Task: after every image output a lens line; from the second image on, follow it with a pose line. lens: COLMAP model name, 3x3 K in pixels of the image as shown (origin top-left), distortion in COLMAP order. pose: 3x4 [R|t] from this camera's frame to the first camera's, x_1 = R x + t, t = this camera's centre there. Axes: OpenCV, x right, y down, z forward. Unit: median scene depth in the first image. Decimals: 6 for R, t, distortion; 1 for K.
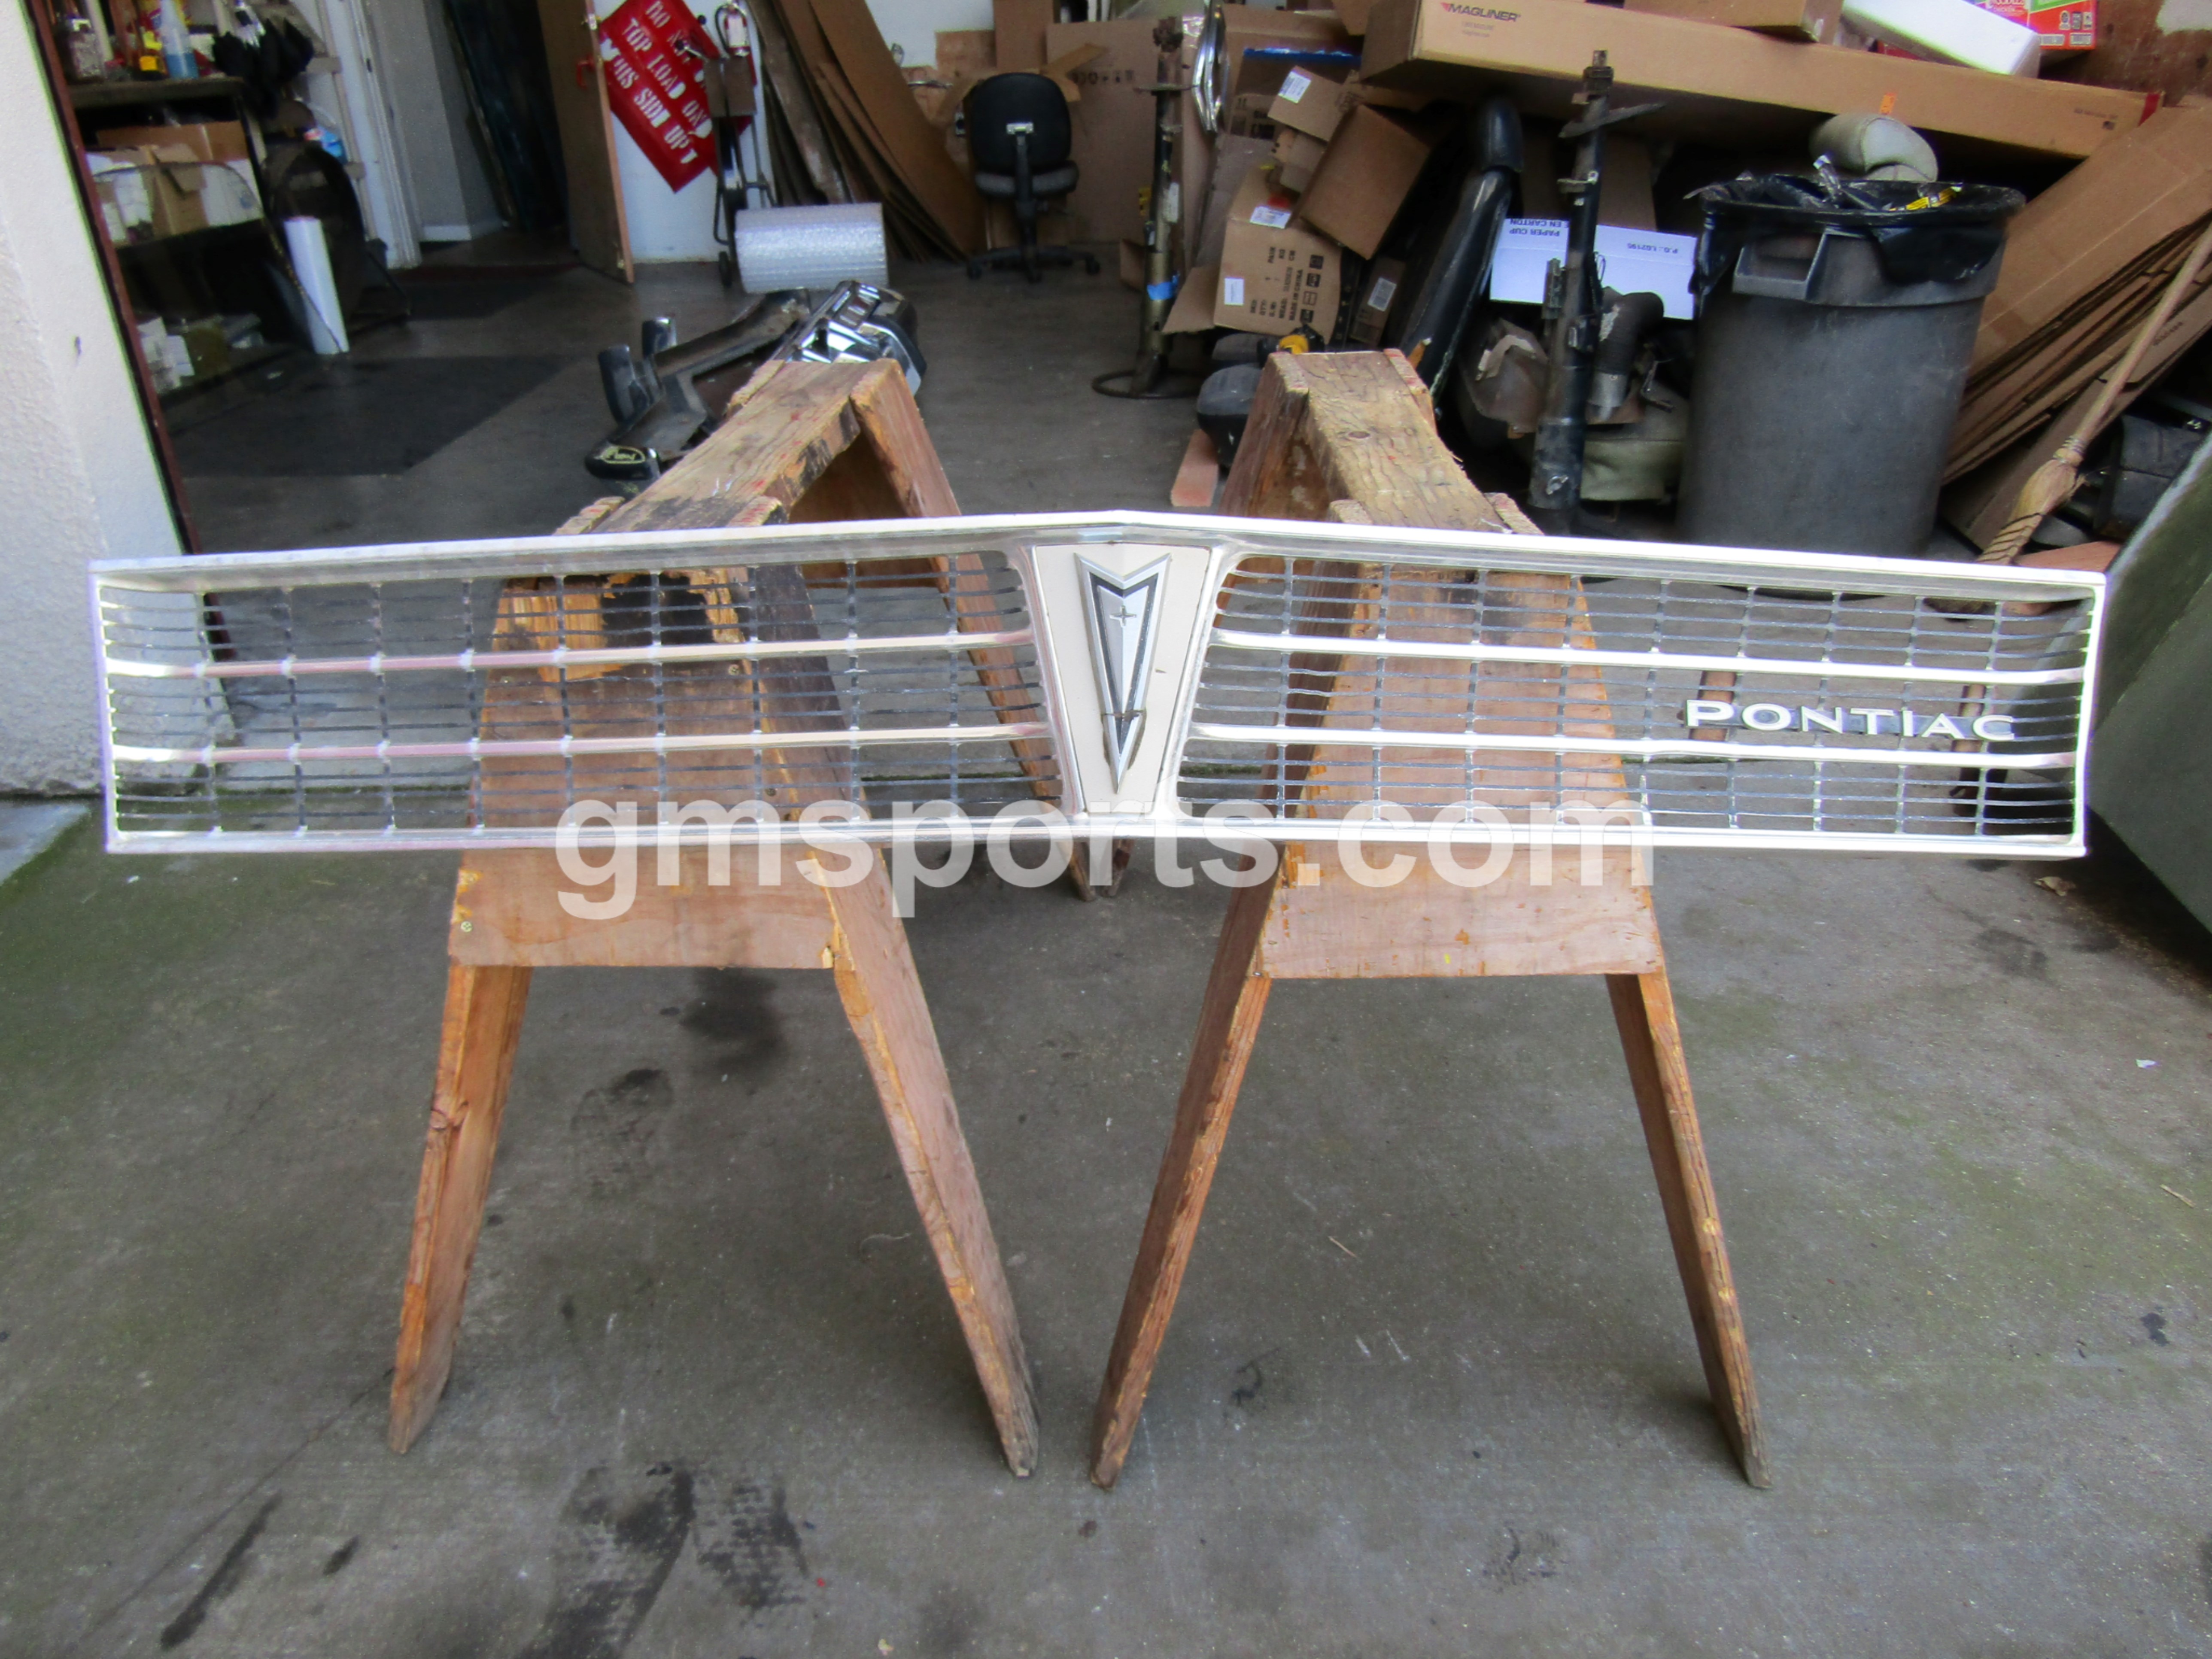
lens RADIAL K [[1577.2, 0, 1106.0], [0, 1577.2, 829.5], [0, 0, 1]] dist [-0.009959, -0.005103]
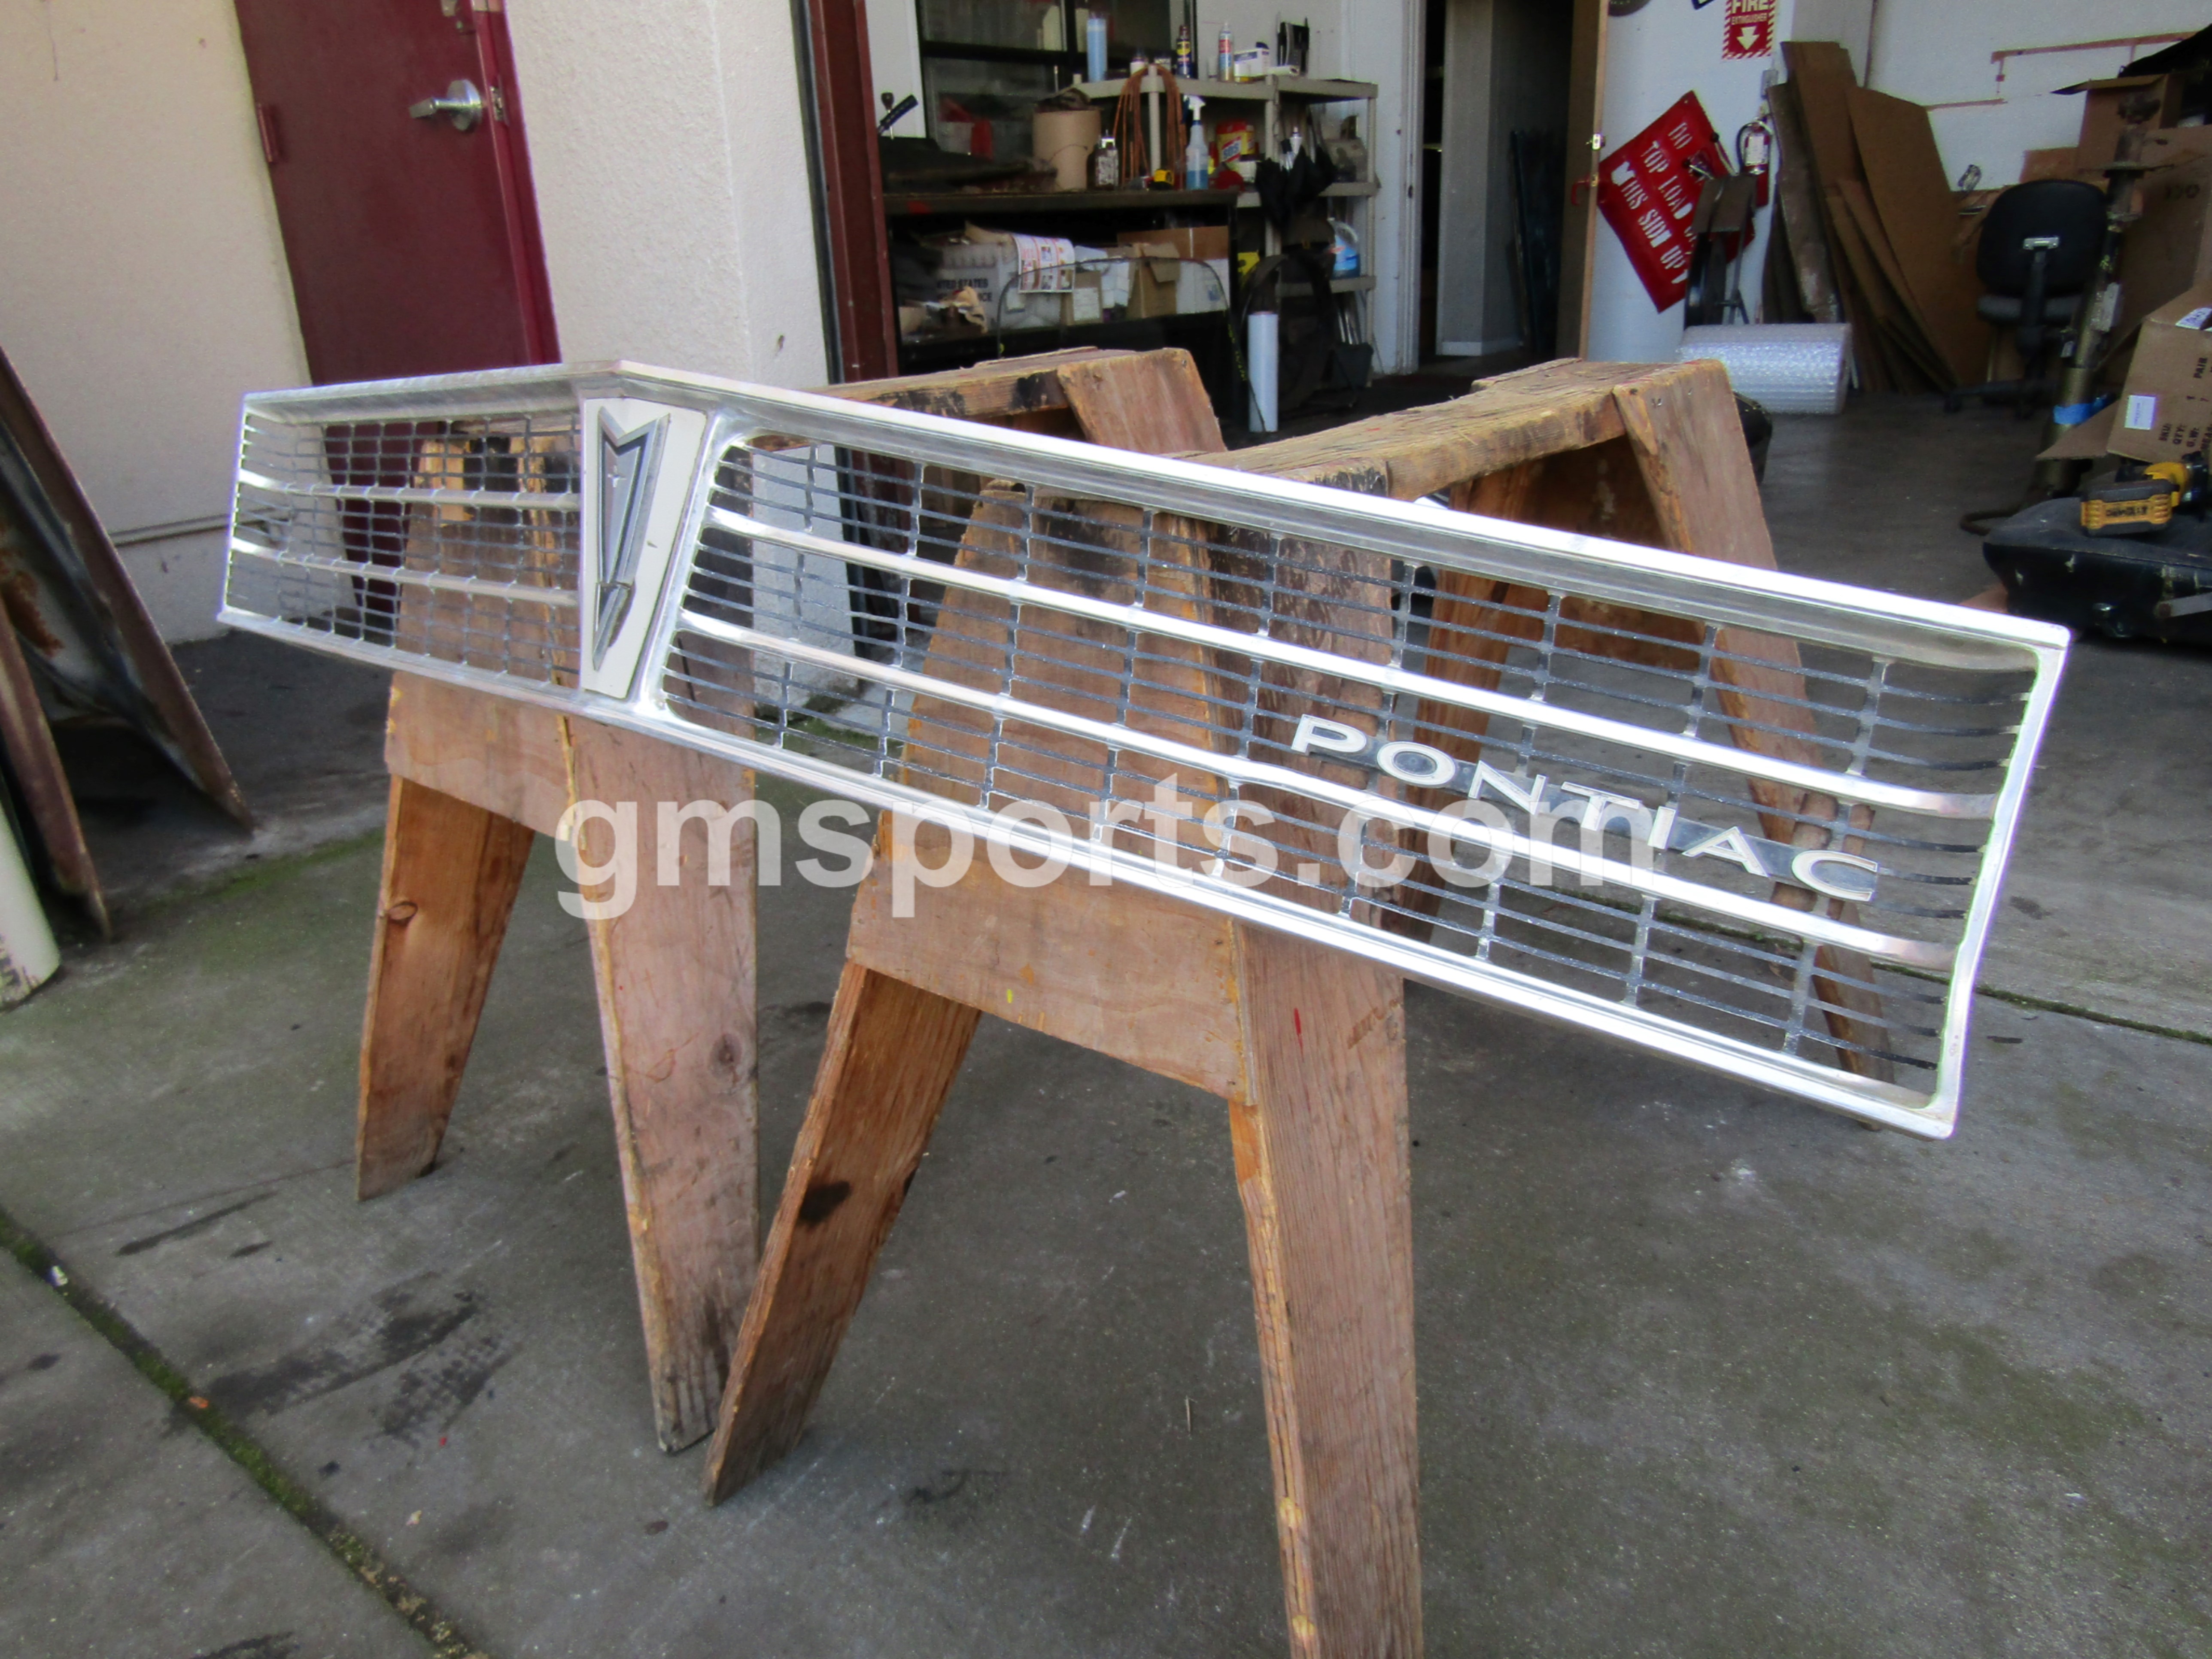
lens RADIAL K [[1583.4, 0, 1106.0], [0, 1583.4, 829.5], [0, 0, 1]] dist [-0.007309, 0.001675]
pose [[0.782438, 0.213391, -0.585026, 0.626337], [-0.264109, 0.964492, -0.001428, -0.008140], [0.563948, 0.155628, 0.811013, 0.342910]]
